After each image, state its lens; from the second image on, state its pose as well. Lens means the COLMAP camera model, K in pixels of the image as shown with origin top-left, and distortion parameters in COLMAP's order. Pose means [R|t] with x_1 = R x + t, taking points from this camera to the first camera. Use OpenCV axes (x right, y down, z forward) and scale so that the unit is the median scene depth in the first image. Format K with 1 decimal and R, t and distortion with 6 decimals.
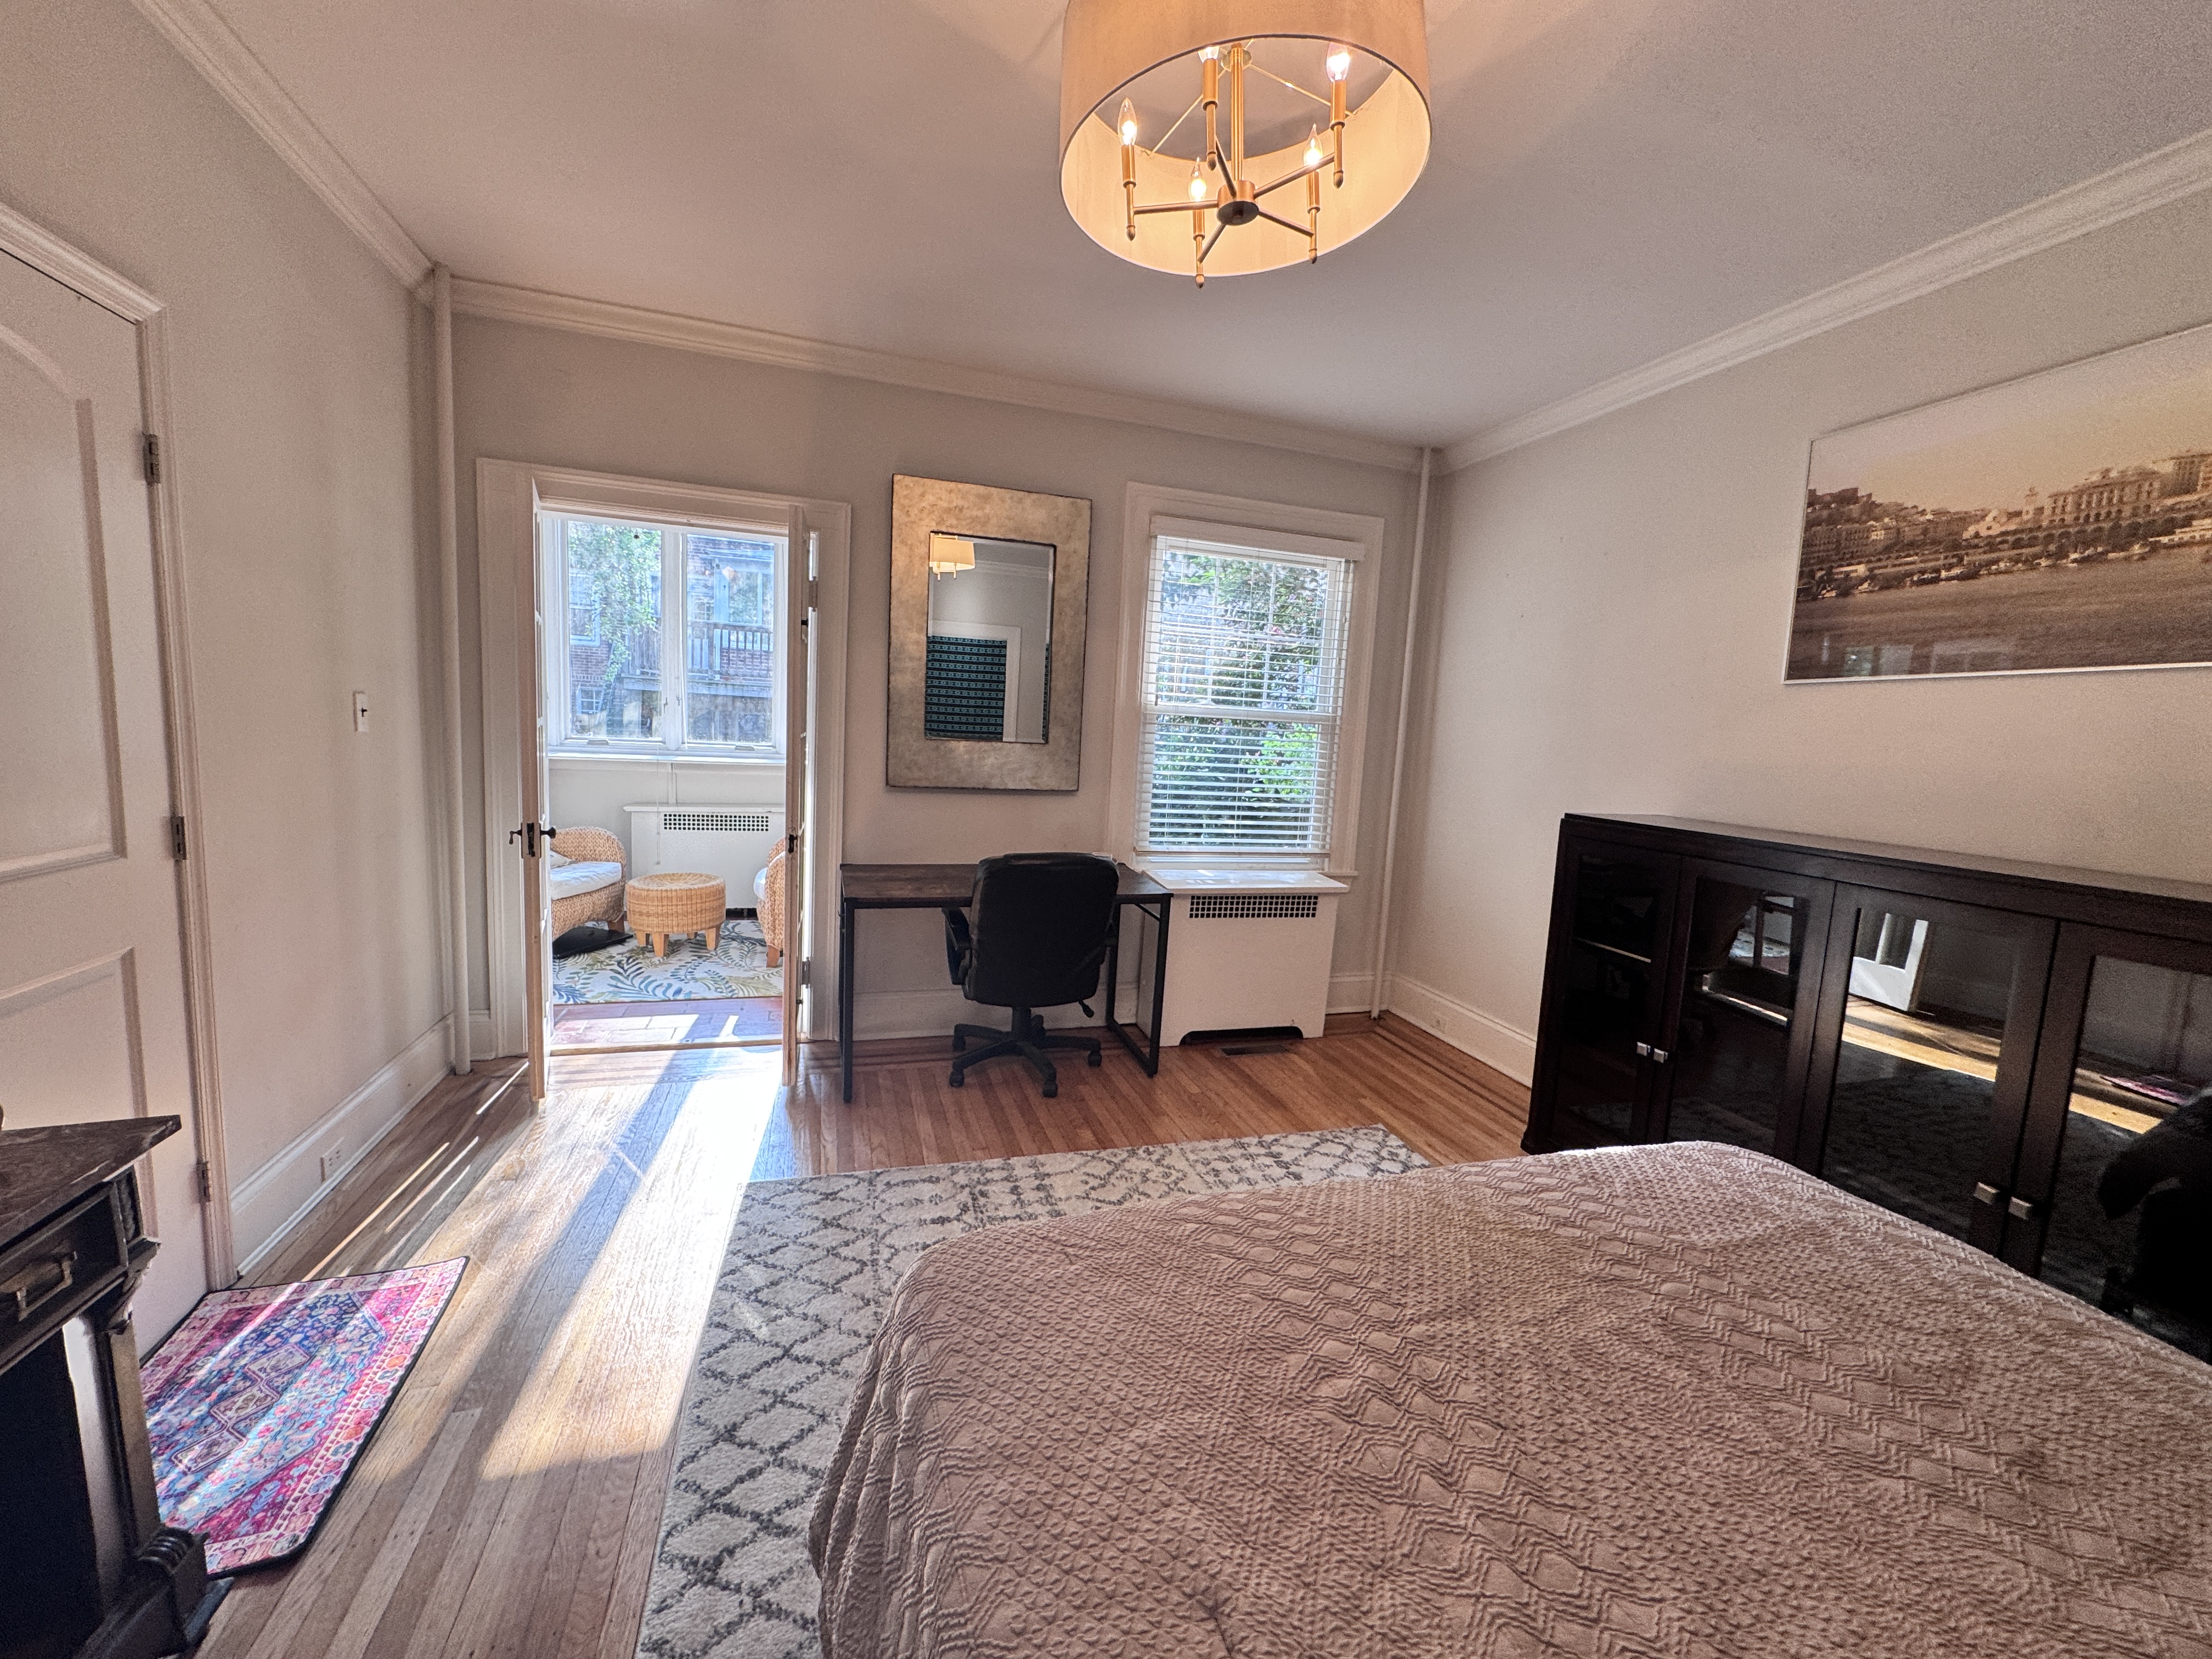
lens RADIAL K [[880.3, 0, 1105.5], [0, 880.3, 828.4], [0, 0, 1]] dist [-0.004004, 0.001121]
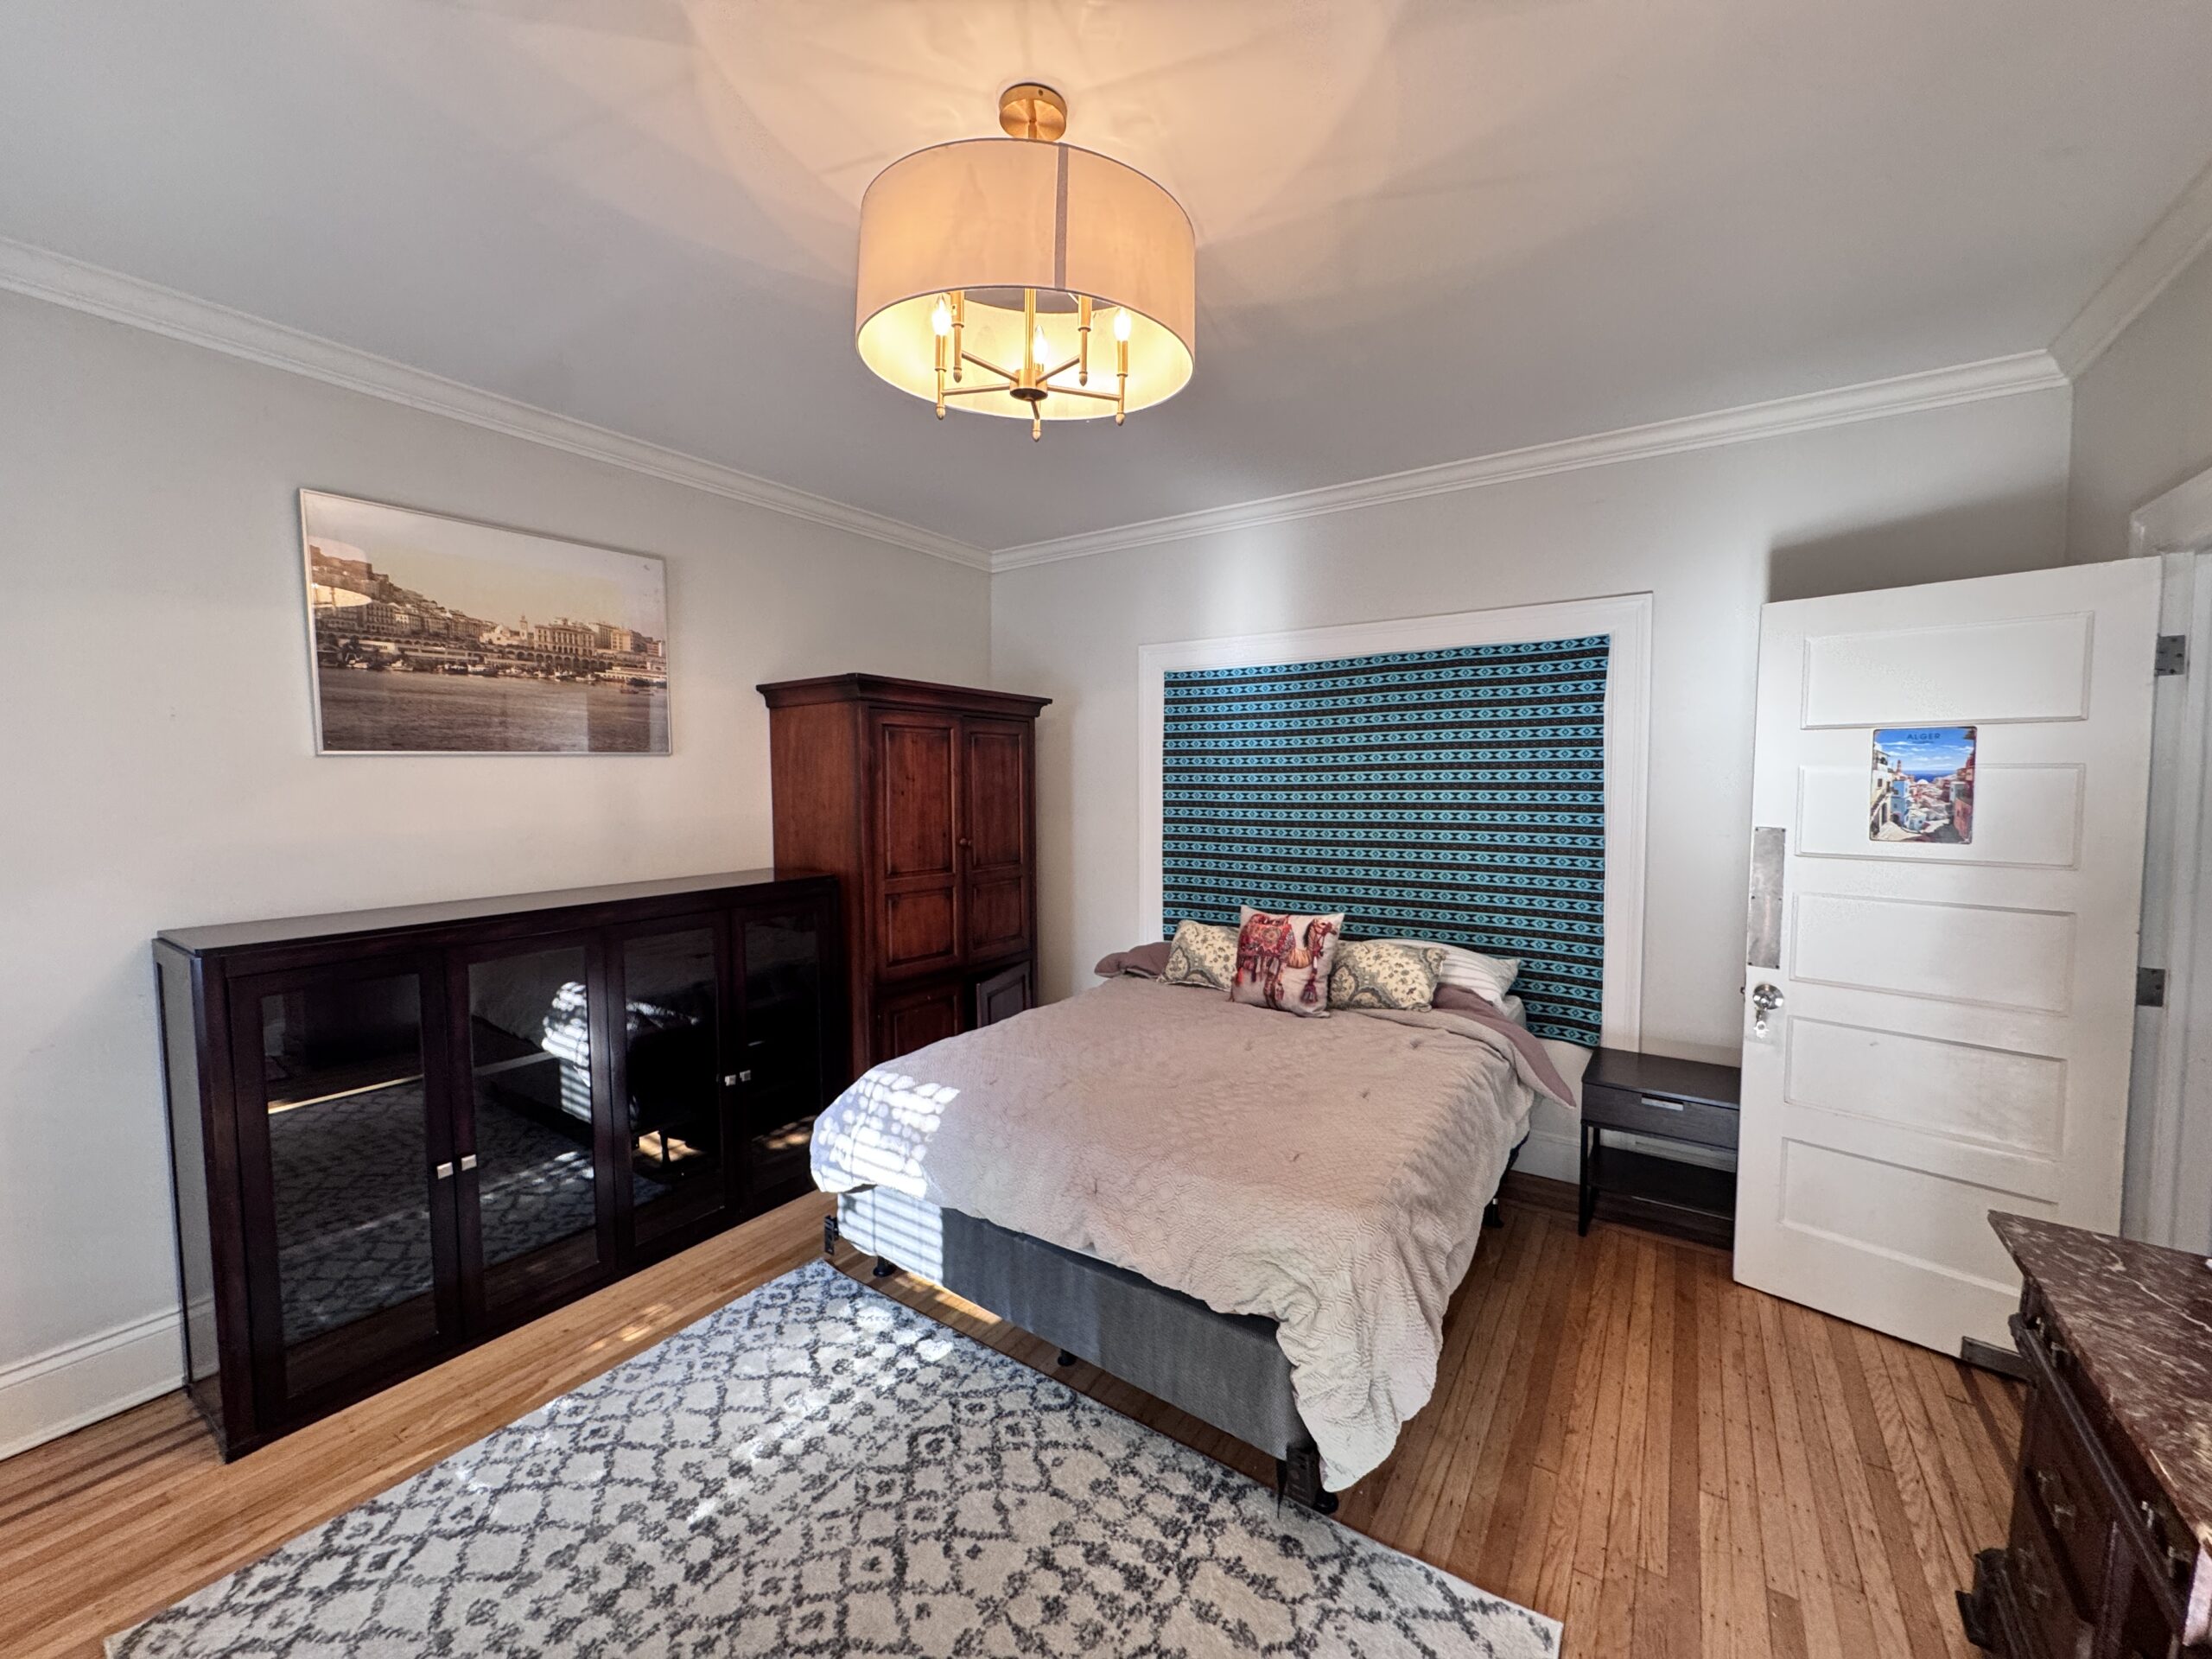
lens RADIAL K [[880.3, 0, 1108.0], [0, 880.3, 824.6], [0, 0, 1]] dist [-0.004004, 0.001121]
pose [[-0.628223, -0.092725, 0.772488, -0.423244], [0.061564, 0.983835, 0.168160, -0.183160], [-0.775594, 0.153199, -0.612359, 0.875788]]
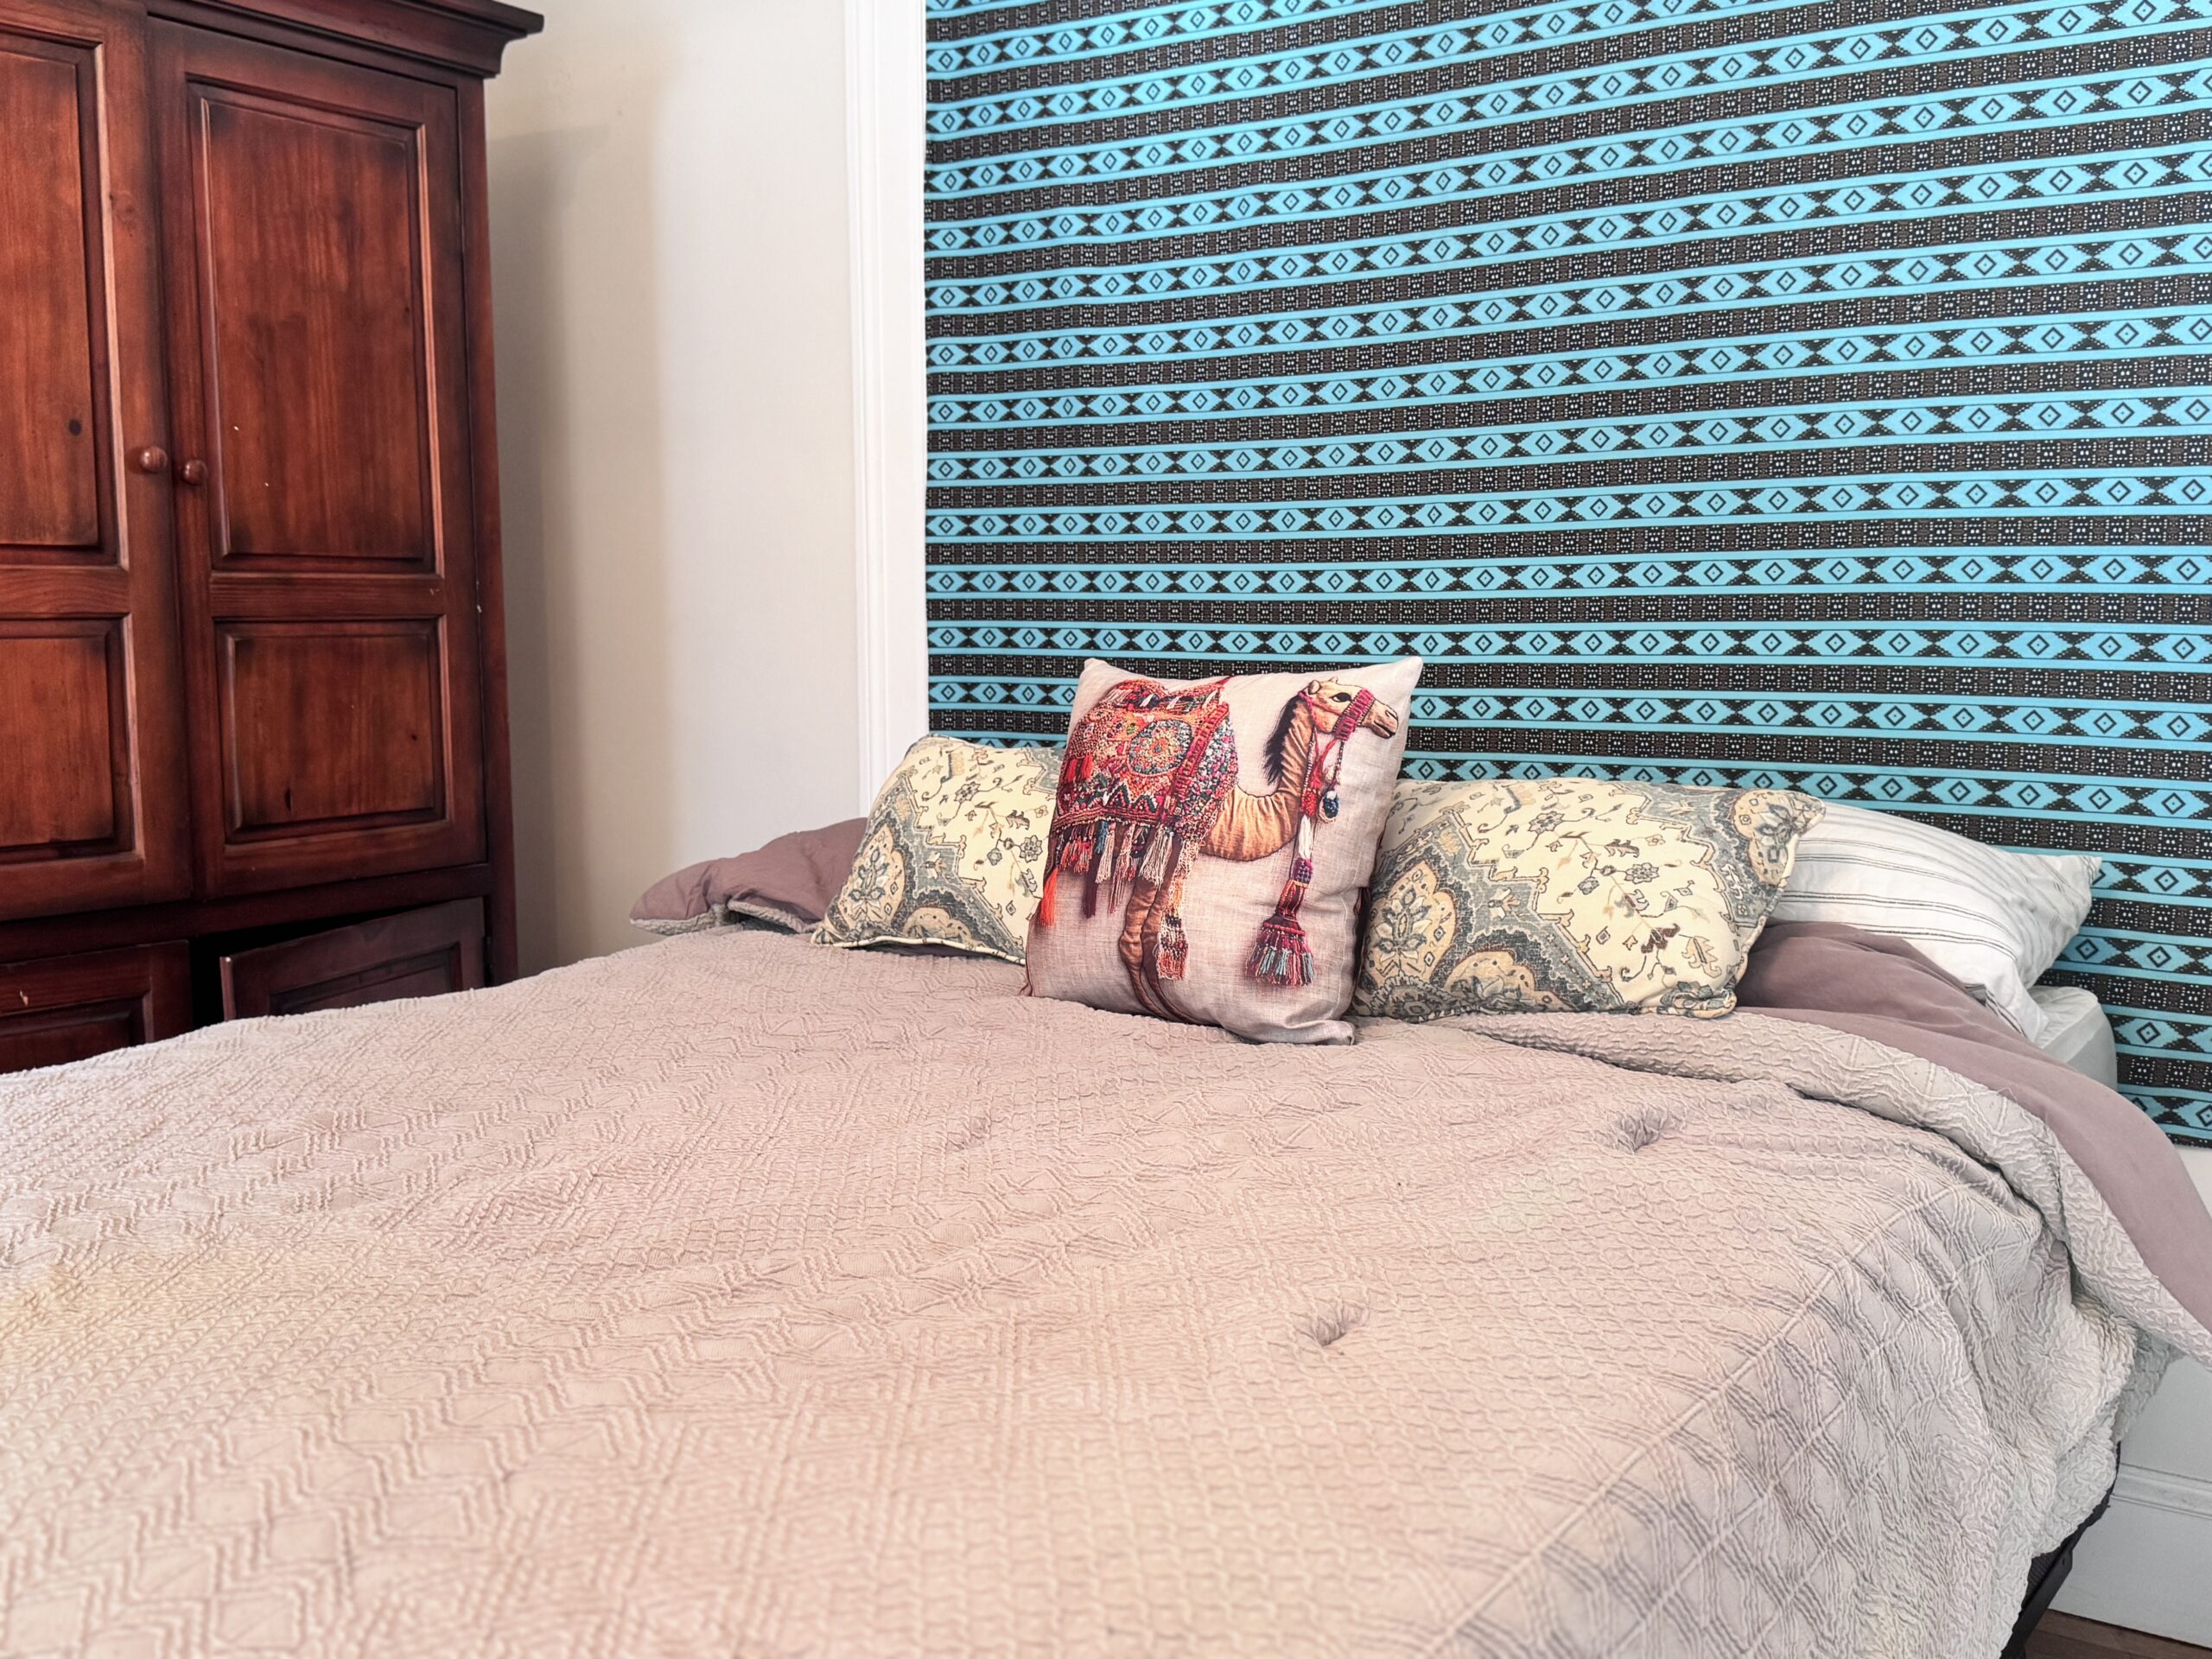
lens RADIAL K [[2121.6, 0, 1104.7], [0, 2121.6, 822.0], [0, 0, 1]] dist [0.043976, 0.000000]
pose [[-0.622938, -0.141565, 0.769356, -0.250042], [0.057388, 0.972569, 0.225423, 0.017378], [-0.780164, 0.184576, -0.597726, 0.502075]]
